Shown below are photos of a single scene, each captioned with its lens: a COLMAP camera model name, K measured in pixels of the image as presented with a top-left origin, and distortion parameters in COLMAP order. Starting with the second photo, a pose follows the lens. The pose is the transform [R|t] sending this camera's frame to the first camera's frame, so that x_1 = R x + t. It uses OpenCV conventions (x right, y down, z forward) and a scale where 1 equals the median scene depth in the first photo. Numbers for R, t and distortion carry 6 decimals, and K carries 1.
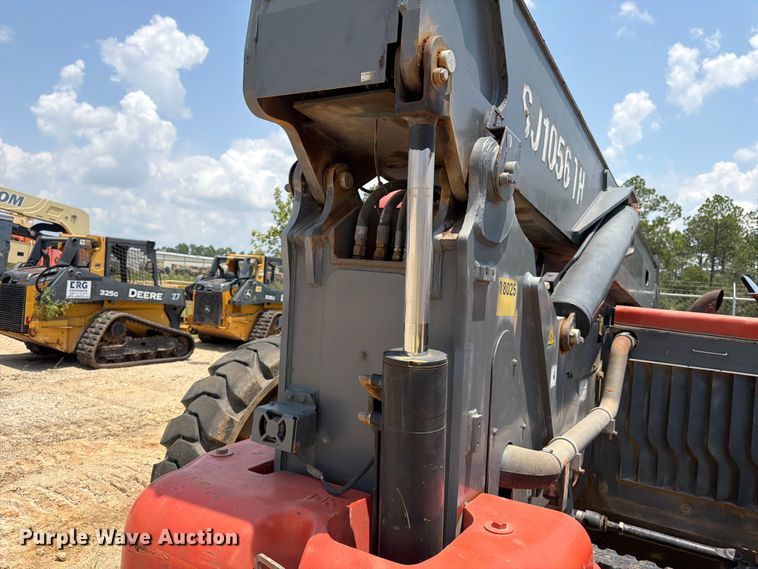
lens RADIAL K [[536.8, 0, 375.9], [0, 536.8, 286.8], [0, 0, 1]] dist [0.007307, -0.003080]
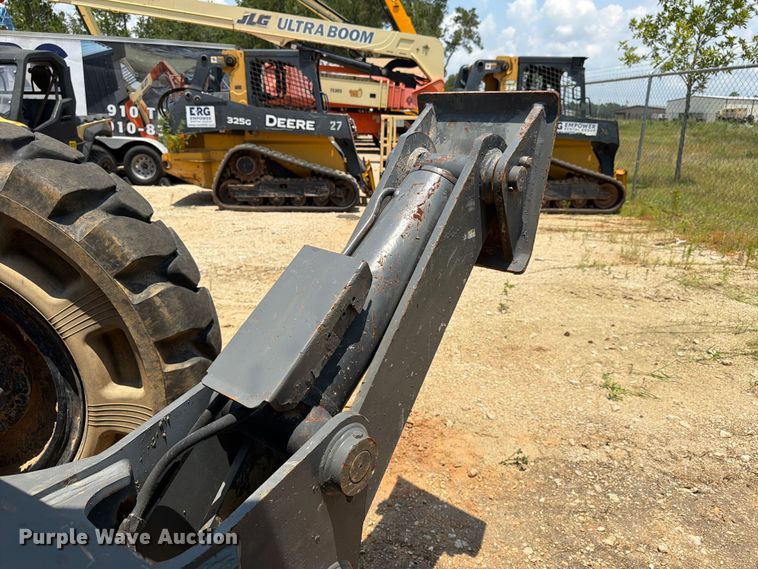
lens RADIAL K [[530.0, 0, 381.2], [0, 530.0, 282.7], [0, 0, 1]] dist [0.064352, -0.088402]
pose [[0.550827, 0.188695, -0.813009, 0.349709], [0.022067, 0.970474, 0.240193, 0.061058], [0.834328, -0.150246, 0.530399, 0.706380]]
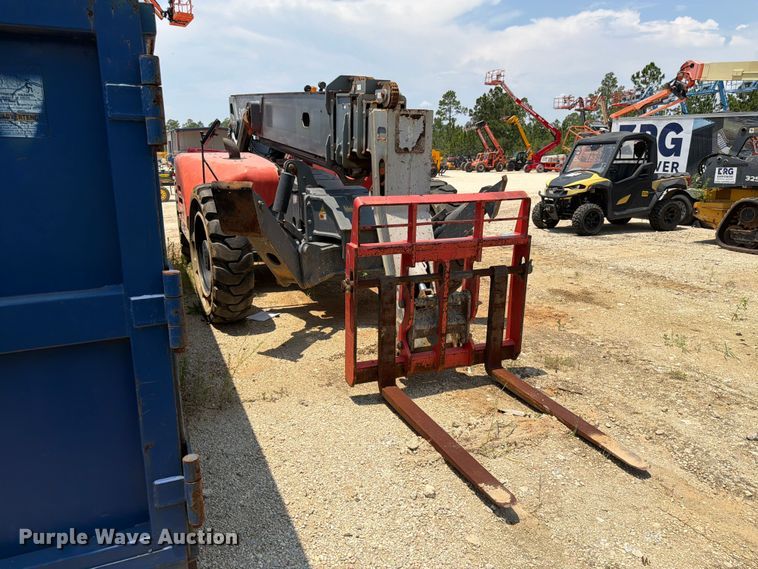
lens RADIAL K [[529.1, 0, 377.0], [0, 529.1, 286.7], [0, 0, 1]] dist [0.079403, -0.116255]
pose [[-0.581162, 0.114412, -0.805705, 0.756472], [-0.043985, 0.984204, 0.171486, 0.070329], [0.812598, 0.135101, -0.566949, 1.021072]]
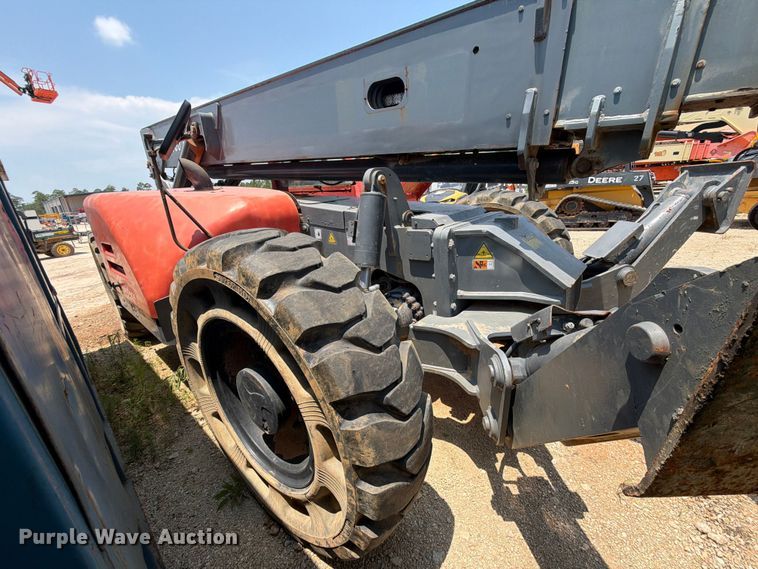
lens RADIAL K [[302.3, 0, 381.4], [0, 302.3, 284.9], [0, 0, 1]] dist [-0.003434, 0.000164]
pose [[-0.179935, 0.234378, -0.955348, 0.503942], [0.073621, 0.971684, 0.224520, 0.064372], [0.980920, -0.029935, -0.192095, 0.622046]]
